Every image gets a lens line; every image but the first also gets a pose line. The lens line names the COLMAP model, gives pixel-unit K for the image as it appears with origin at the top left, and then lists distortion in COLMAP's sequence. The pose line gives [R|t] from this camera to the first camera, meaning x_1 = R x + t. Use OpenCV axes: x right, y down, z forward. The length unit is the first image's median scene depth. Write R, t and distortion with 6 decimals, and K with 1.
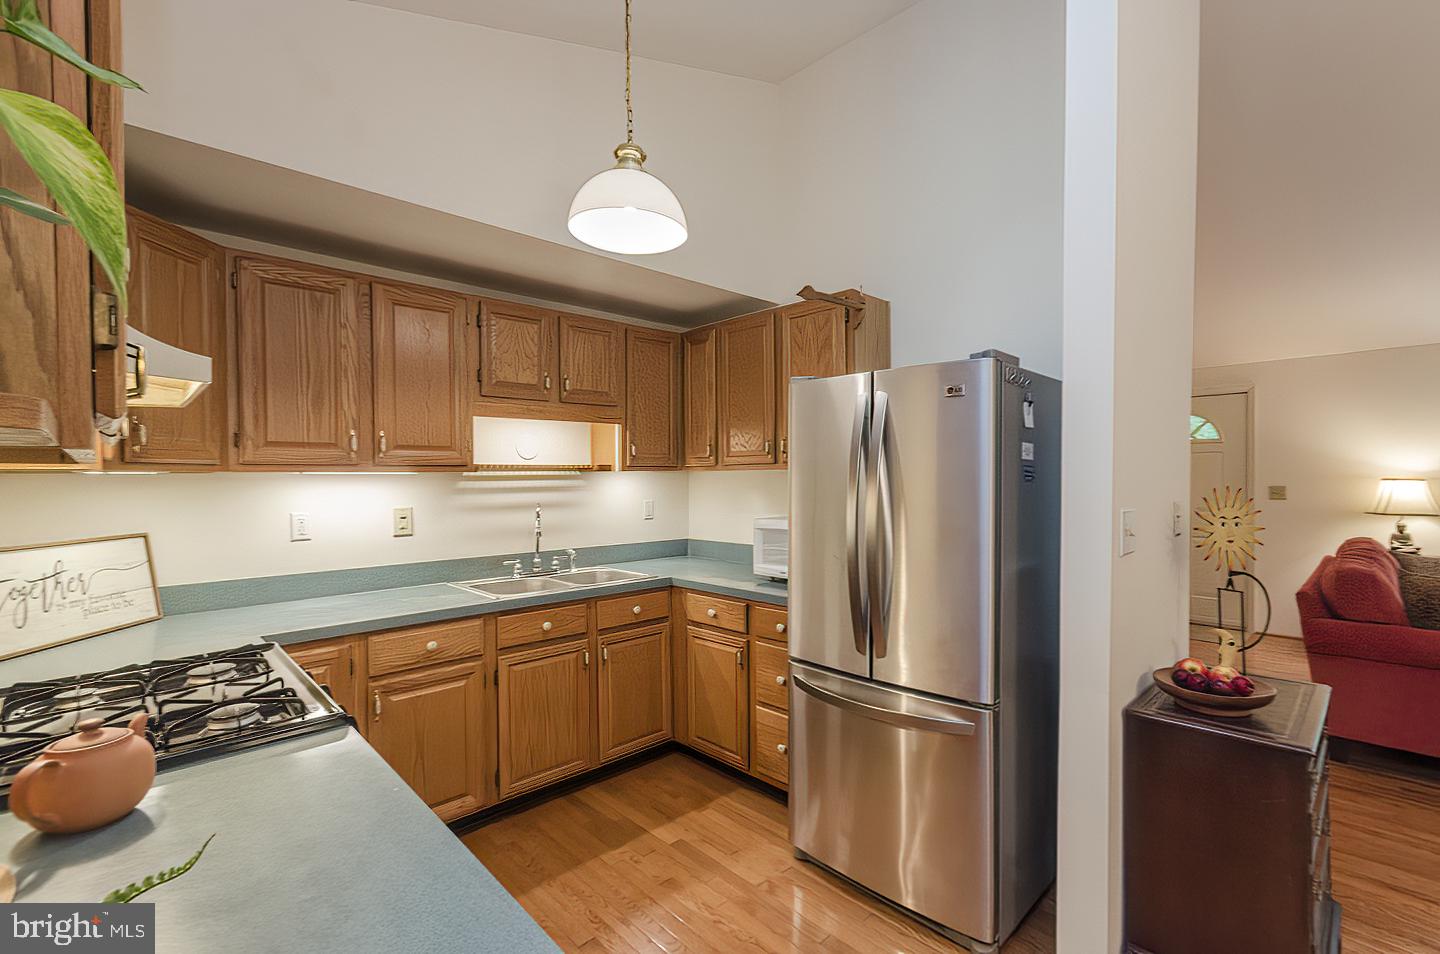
lens RADIAL K [[638.2, 0, 725.5], [0, 638.2, 487.7], [0, 0, 1]] dist [0.003233, 0.001625]
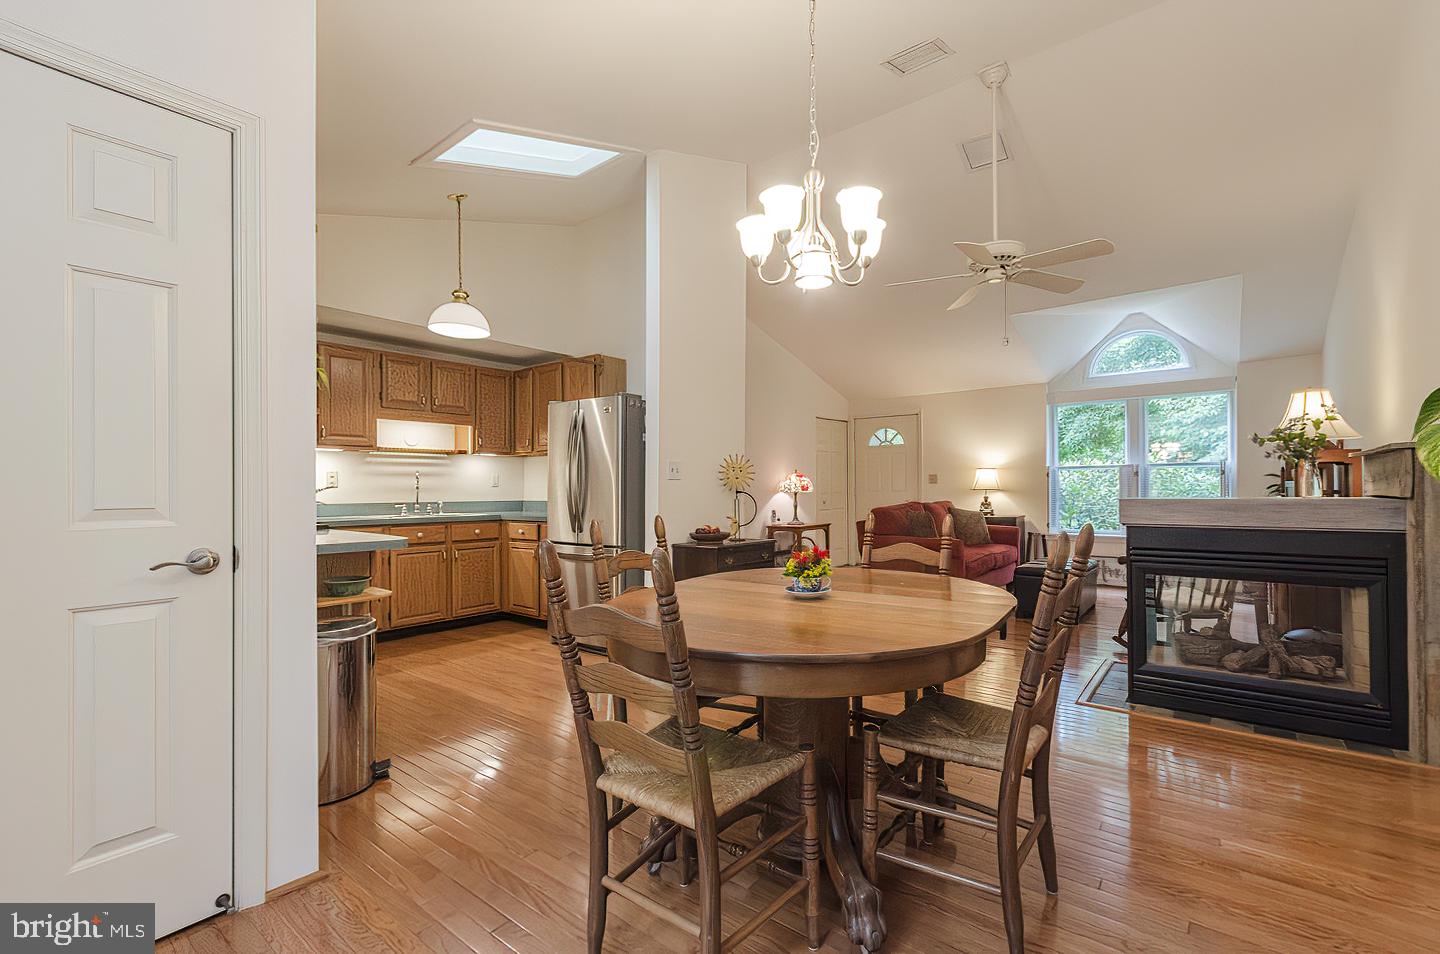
lens RADIAL K [[638.2, 0, 746.7], [0, 638.2, 483.6], [0, 0, 1]] dist [0.003233, 0.001625]
pose [[0.986983, 0.001083, 0.160820, 0.317318], [0.003312, 0.999628, -0.027060, 0.114088], [-0.160789, 0.027241, 0.986613, -0.869706]]
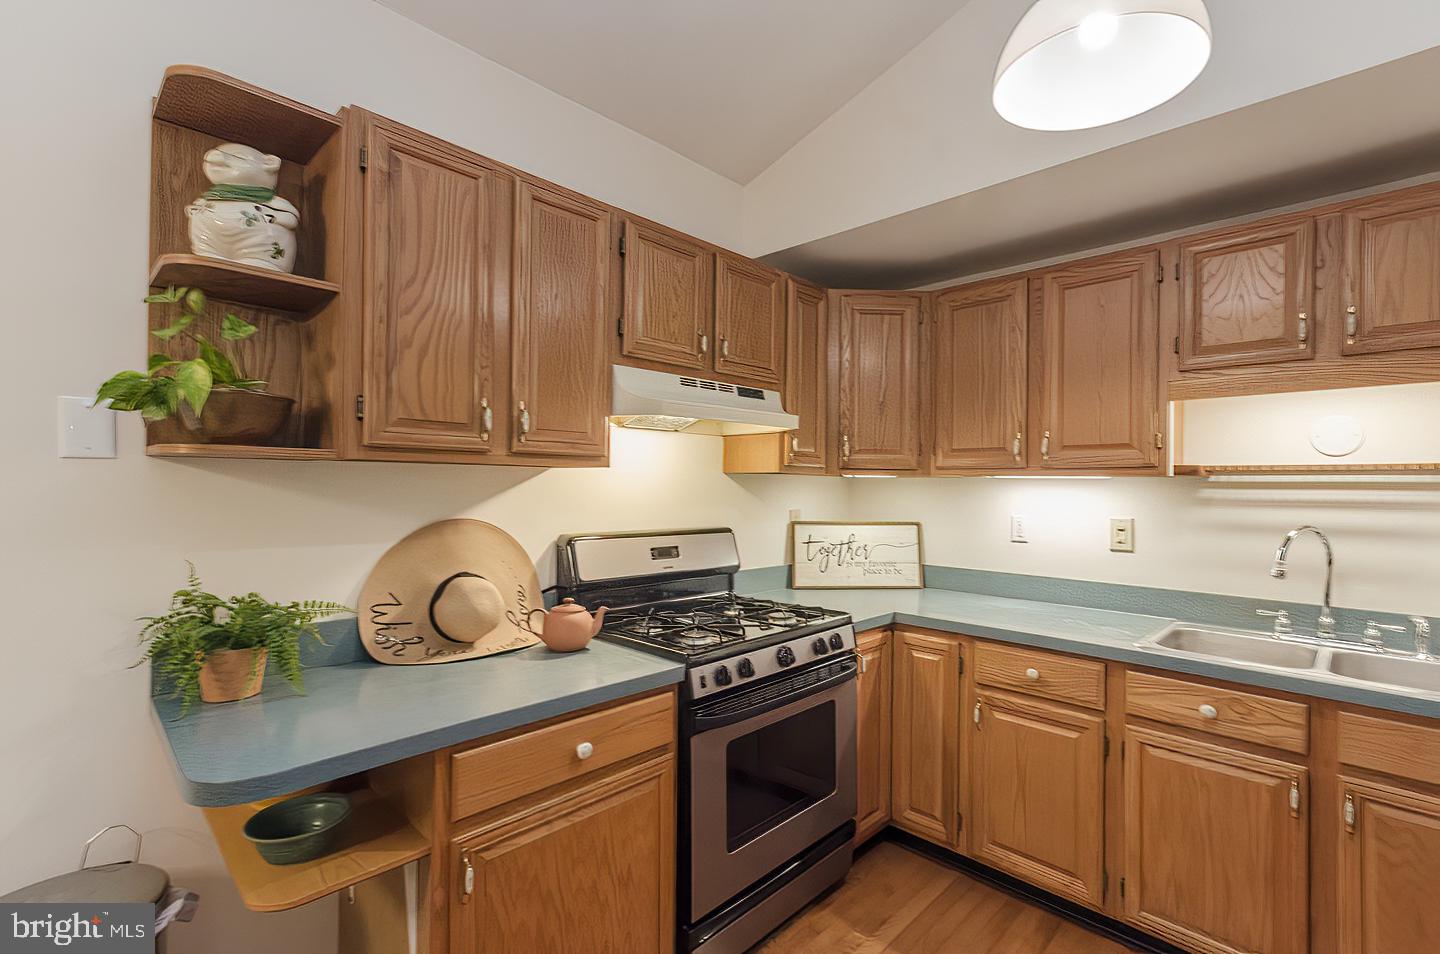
lens RADIAL K [[638.2, 0, 764.8], [0, 638.2, 487.2], [0, 0, 1]] dist [0.003233, 0.001625]
pose [[0.069209, 0.010571, -0.997546, 0.311905], [-0.030792, 0.999490, 0.008455, -0.002816], [0.997127, 0.030131, 0.069500, 0.462398]]
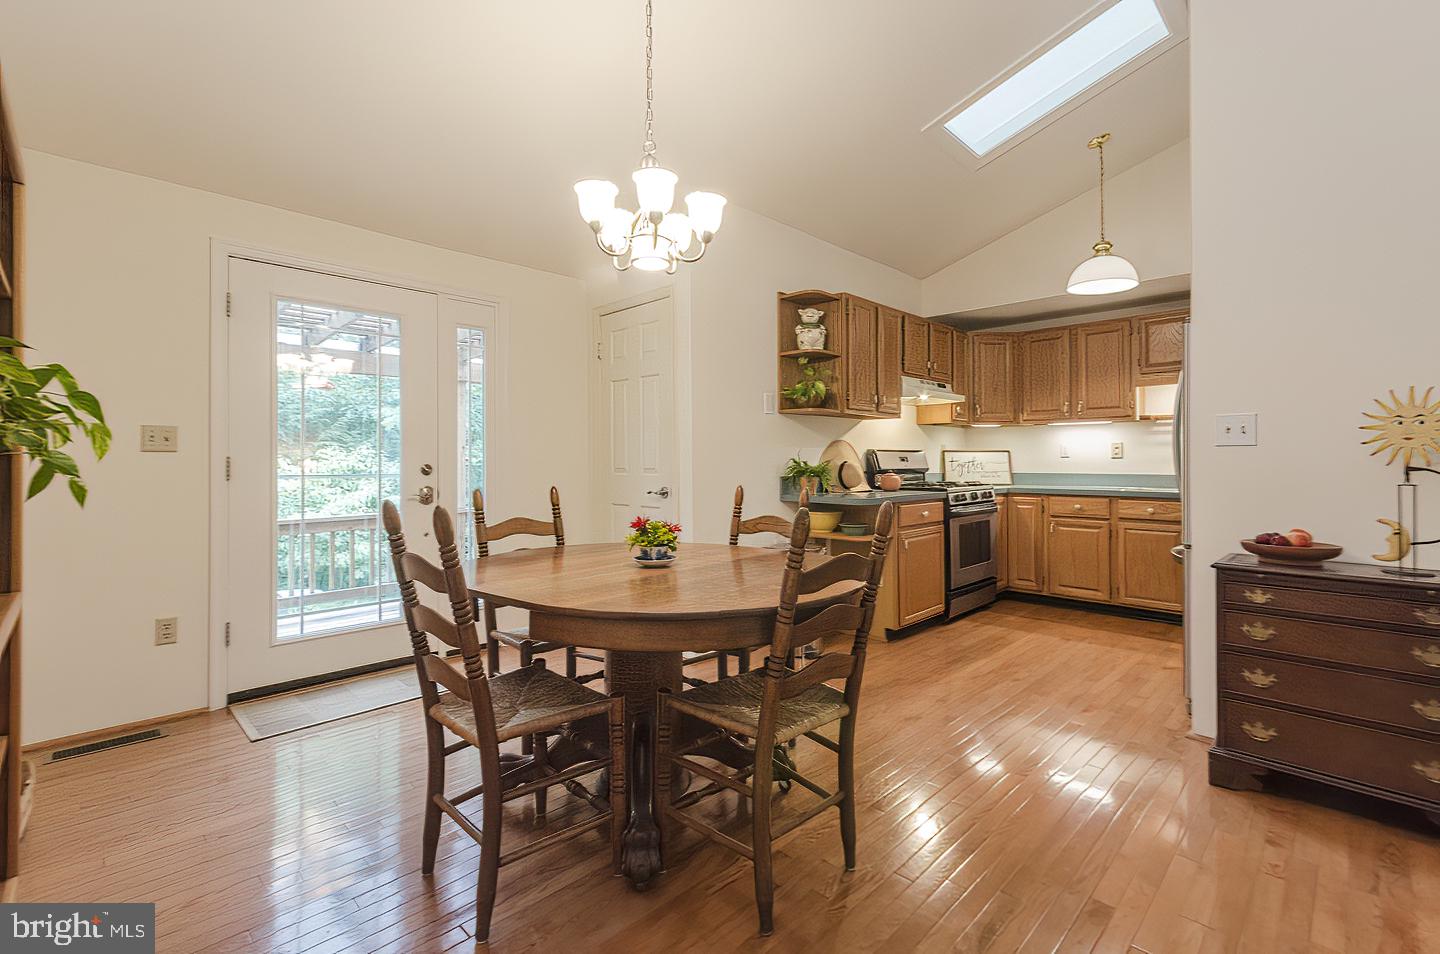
lens RADIAL K [[638.2, 0, 749.0], [0, 638.2, 453.7], [0, 0, 1]] dist [0.003233, 0.001625]
pose [[0.041305, -0.005174, -0.999133, 1.226519], [-0.019433, 0.999793, -0.005981, 0.092956], [0.998958, 0.019663, 0.041196, -0.095803]]
